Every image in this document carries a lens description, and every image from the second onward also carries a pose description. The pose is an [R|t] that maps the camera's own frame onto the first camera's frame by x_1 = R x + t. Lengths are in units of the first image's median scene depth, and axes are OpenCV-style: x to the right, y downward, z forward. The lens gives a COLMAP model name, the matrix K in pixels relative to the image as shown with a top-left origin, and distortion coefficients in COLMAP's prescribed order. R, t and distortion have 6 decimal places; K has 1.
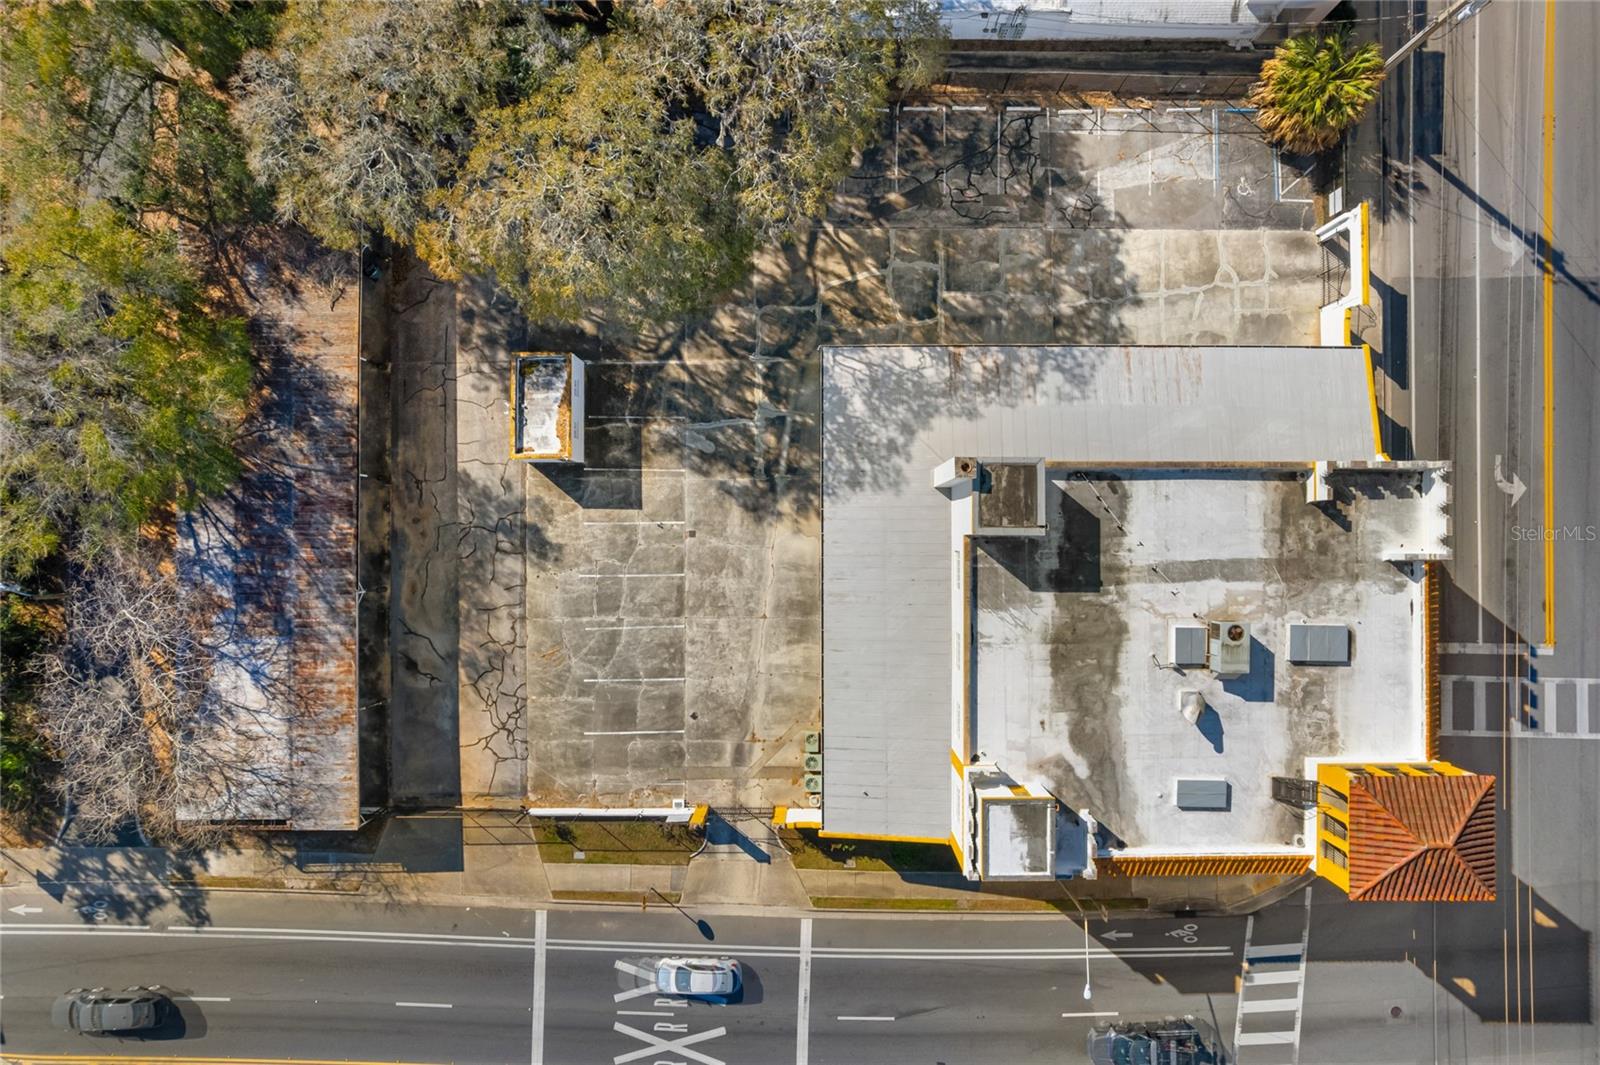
lens RADIAL K [[1035.9, 0, 806.5], [0, 1035.9, 543.3], [0, 0, 1]] dist [-0.054753, 0.042078]
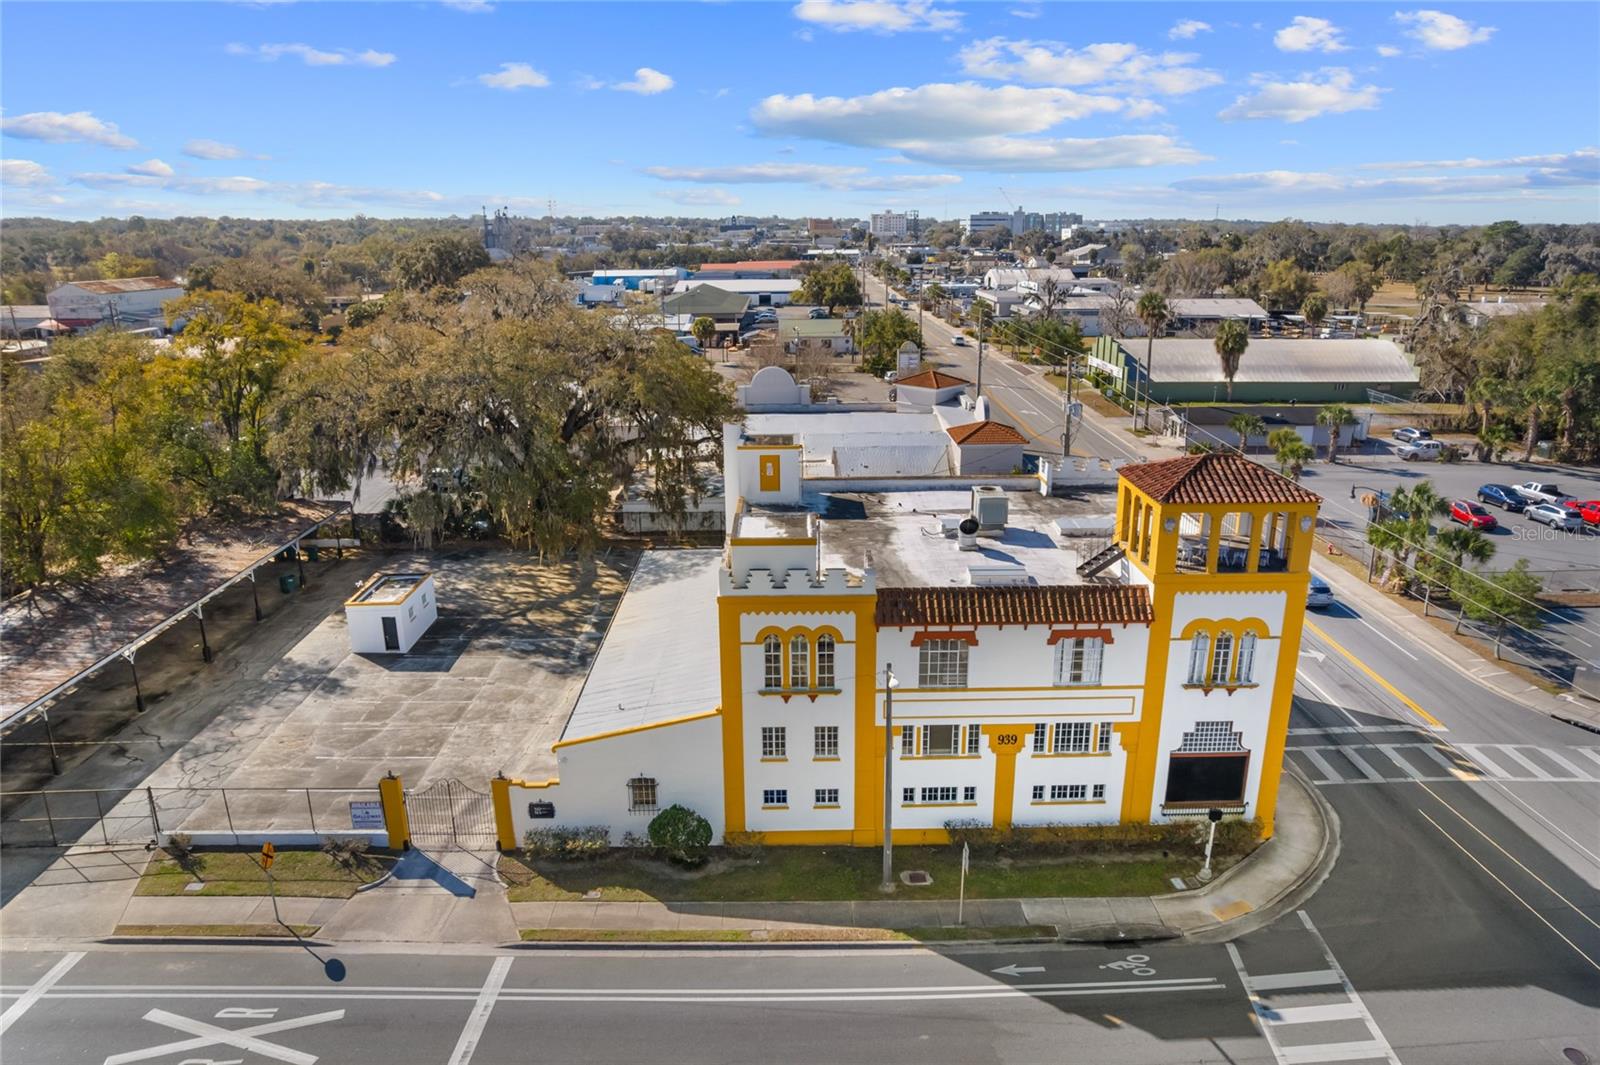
lens RADIAL K [[1035.9, 0, 806.5], [0, 1035.9, 543.3], [0, 0, 1]] dist [-0.054753, 0.042078]
pose [[0.999910, -0.005179, 0.012390, 0.173757], [0.013369, 0.296797, -0.954847, 0.881105], [0.001268, 0.954927, 0.296840, 0.587626]]
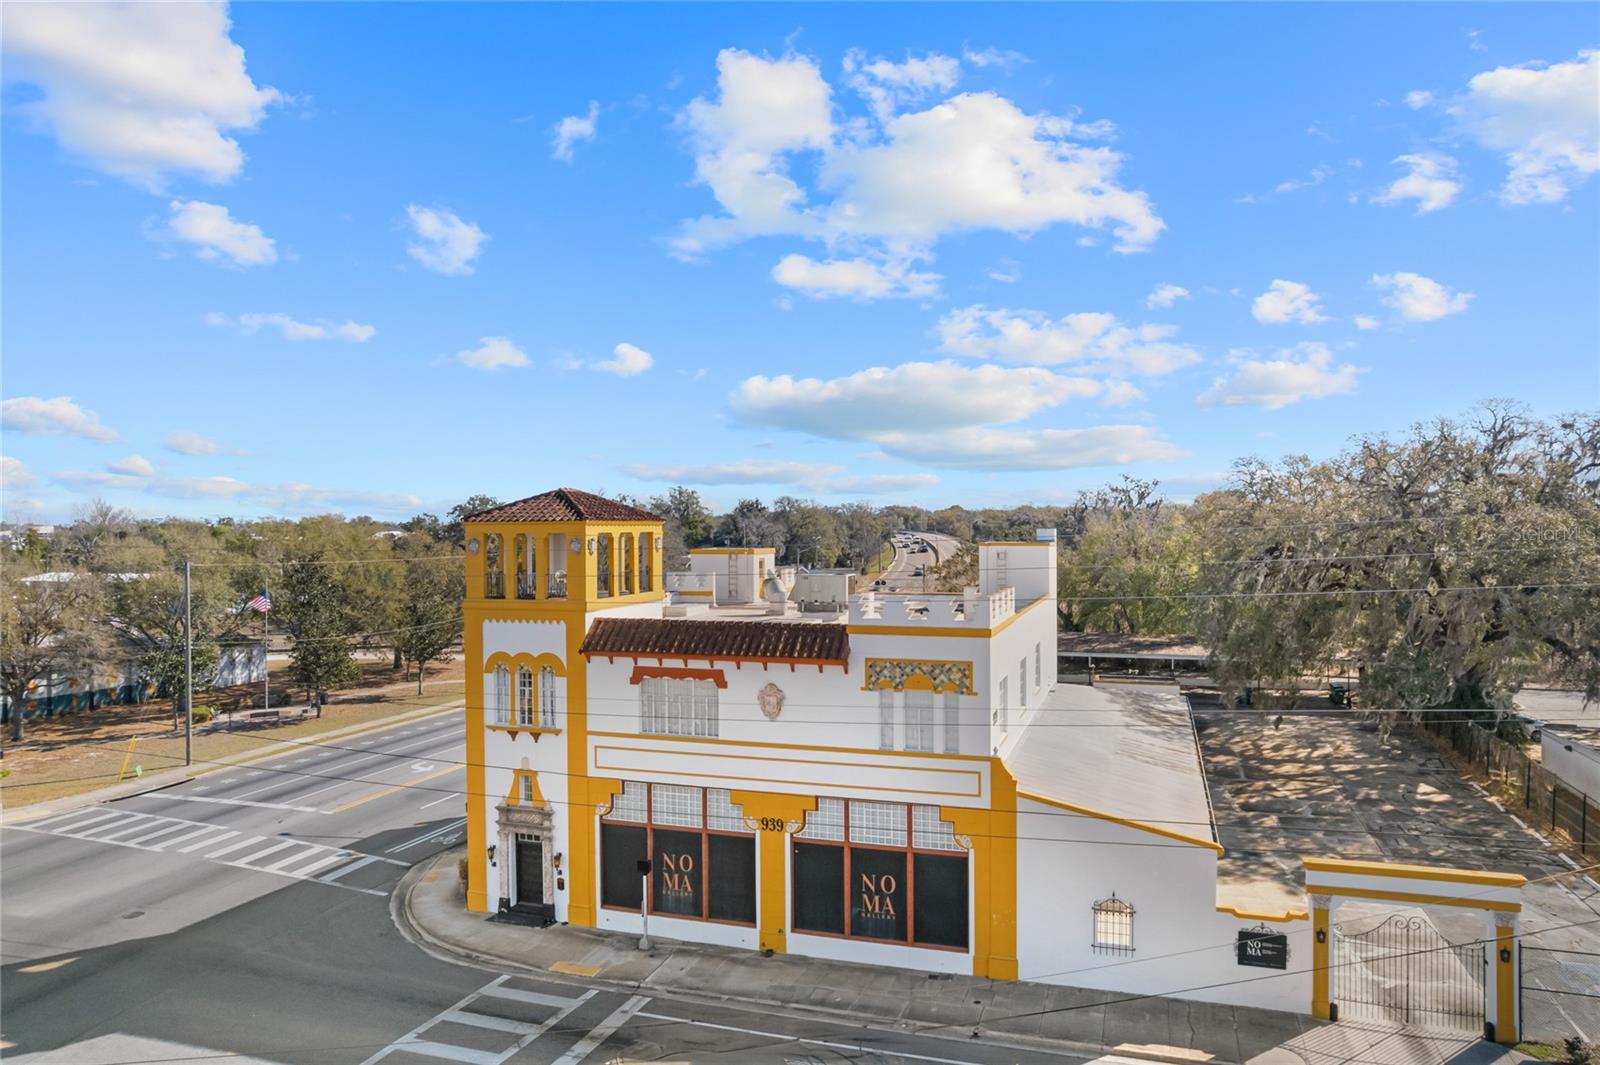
lens RADIAL K [[1031.8, 0, 800.0], [0, 1031.8, 532.5], [0, 0, 1]] dist [-0.036765, 0.001704]
pose [[-0.329773, -0.001586, -0.944059, 1.045708], [-0.944012, 0.010667, 0.329739, -0.153092], [0.009547, 0.999942, -0.005015, 0.766687]]
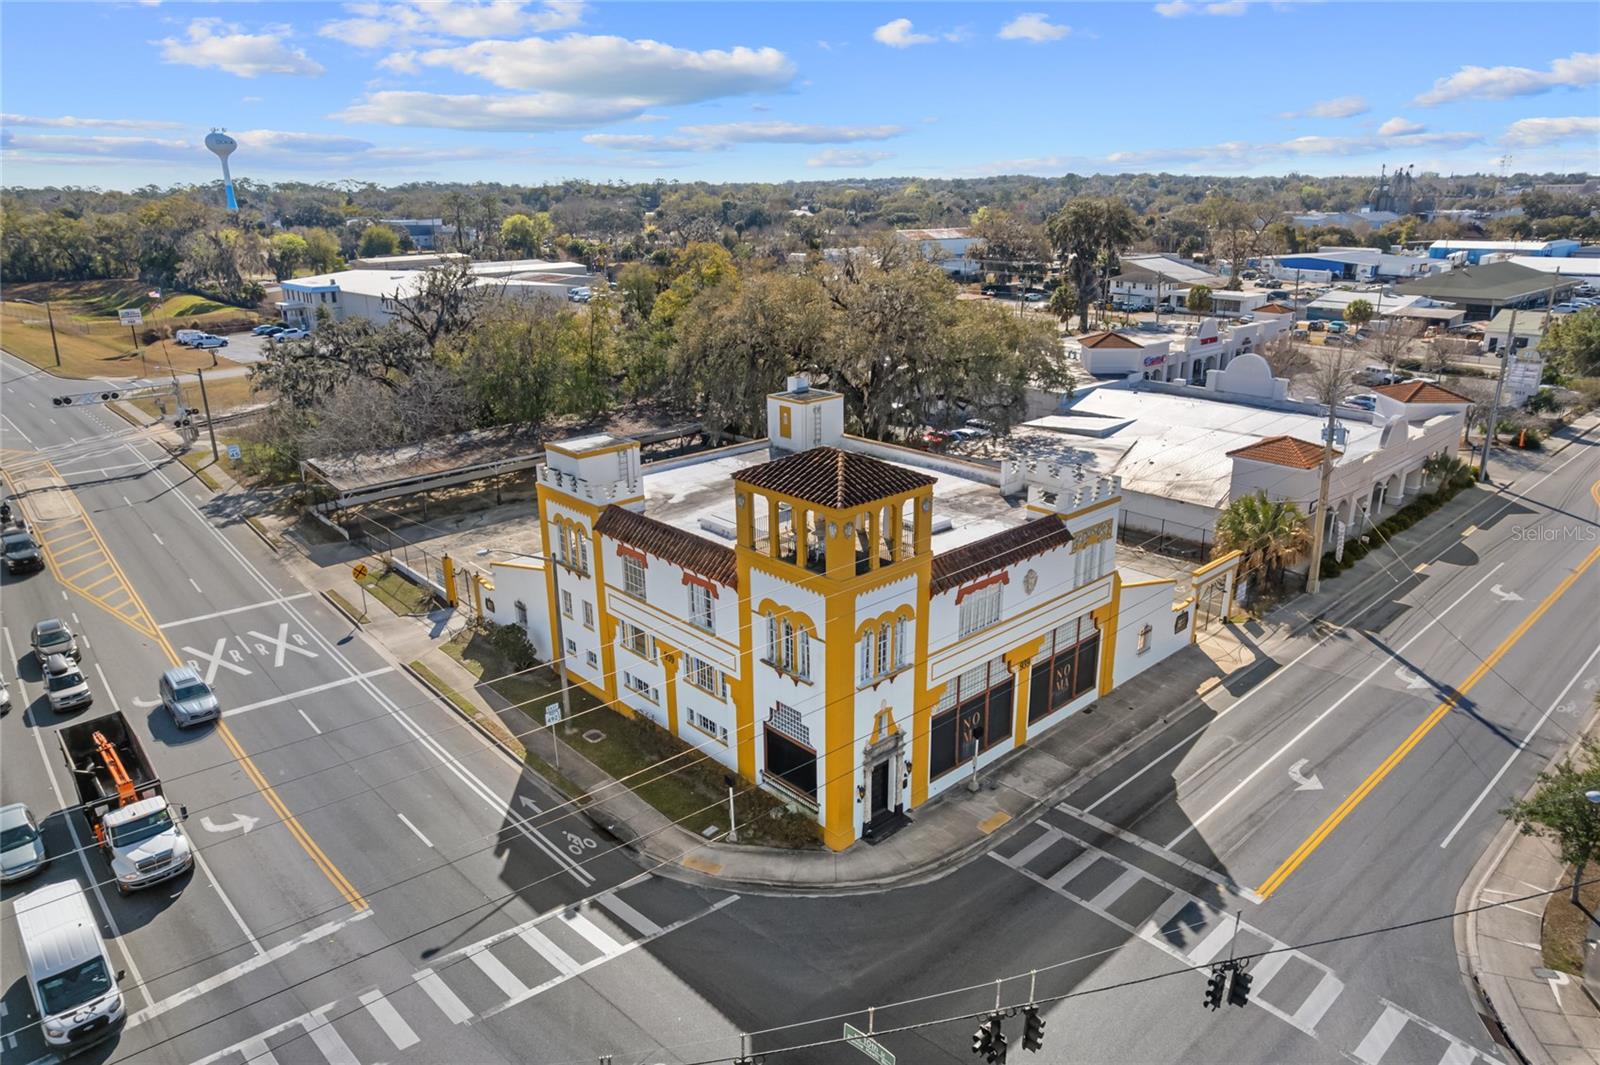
lens RADIAL K [[1031.8, 0, 800.0], [0, 1031.8, 532.5], [0, 0, 1]] dist [-0.036765, 0.001704]
pose [[0.673285, 0.230000, -0.702700, 0.931313], [-0.739317, 0.222146, -0.635658, 0.676730], [0.009901, 0.947497, 0.319611, 0.568696]]
